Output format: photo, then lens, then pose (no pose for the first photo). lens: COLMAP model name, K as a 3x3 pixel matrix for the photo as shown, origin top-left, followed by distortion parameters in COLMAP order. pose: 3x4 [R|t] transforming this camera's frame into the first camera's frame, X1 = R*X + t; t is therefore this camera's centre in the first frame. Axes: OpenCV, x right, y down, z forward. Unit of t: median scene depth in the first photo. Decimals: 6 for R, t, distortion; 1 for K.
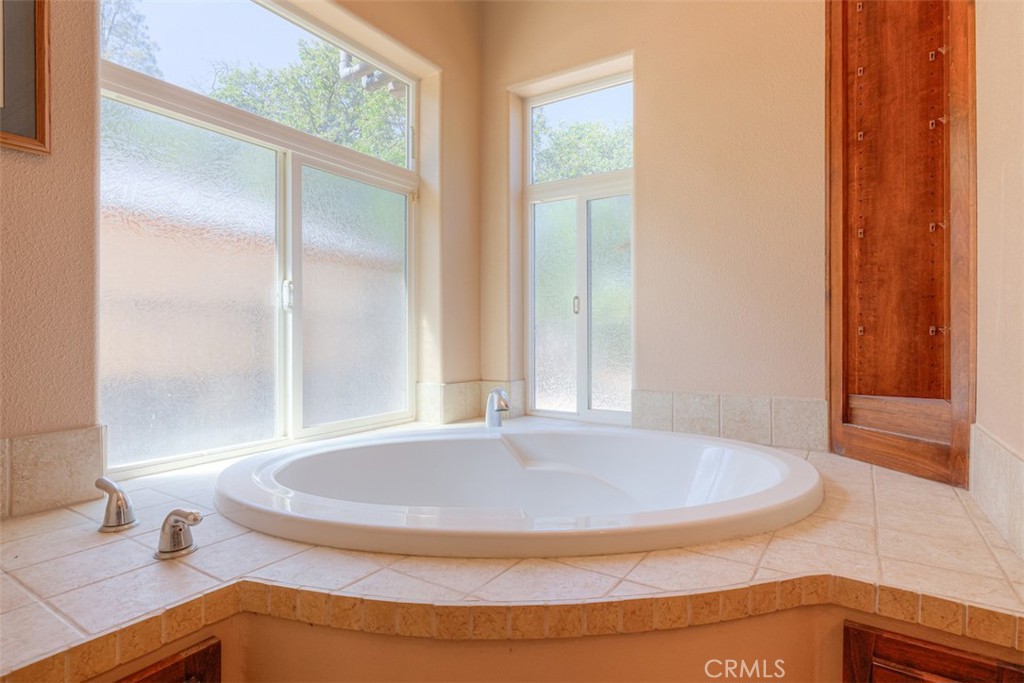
lens RADIAL K [[518.5, 0, 514.6], [0, 518.5, 338.6], [0, 0, 1]] dist [-0.009107, 0.004240]
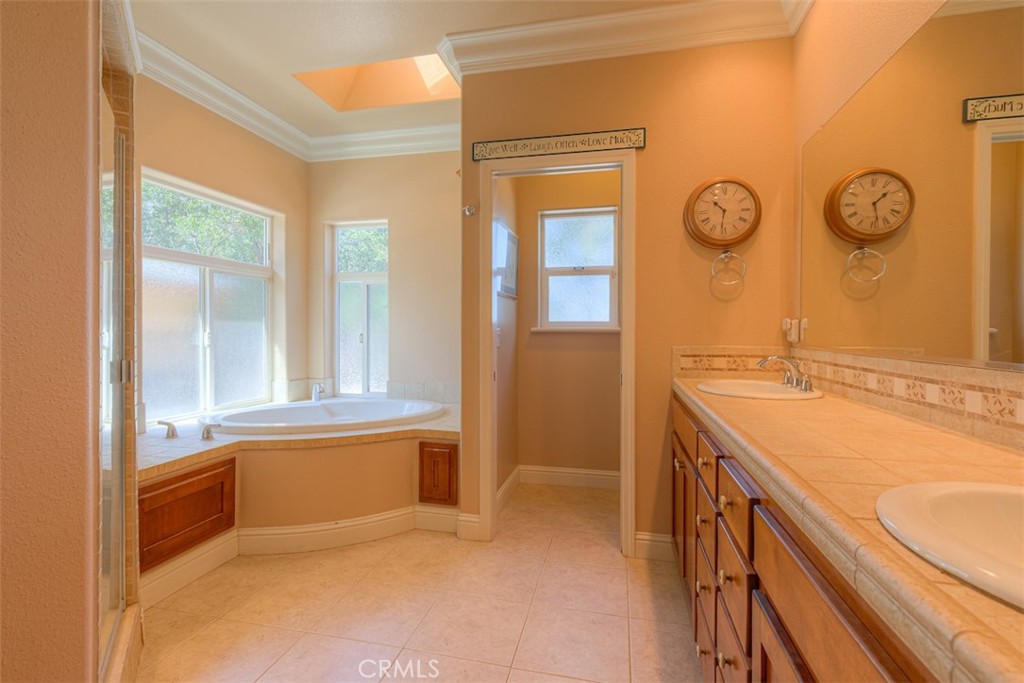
lens RADIAL K [[481.8, 0, 507.3], [0, 481.8, 339.2], [0, 0, 1]] dist [0.004160, -0.002635]
pose [[0.939257, -0.000757, 0.343215, 0.012089], [-0.002157, 0.999965, 0.008107, -0.081679], [-0.343209, -0.008355, 0.939222, -0.925565]]
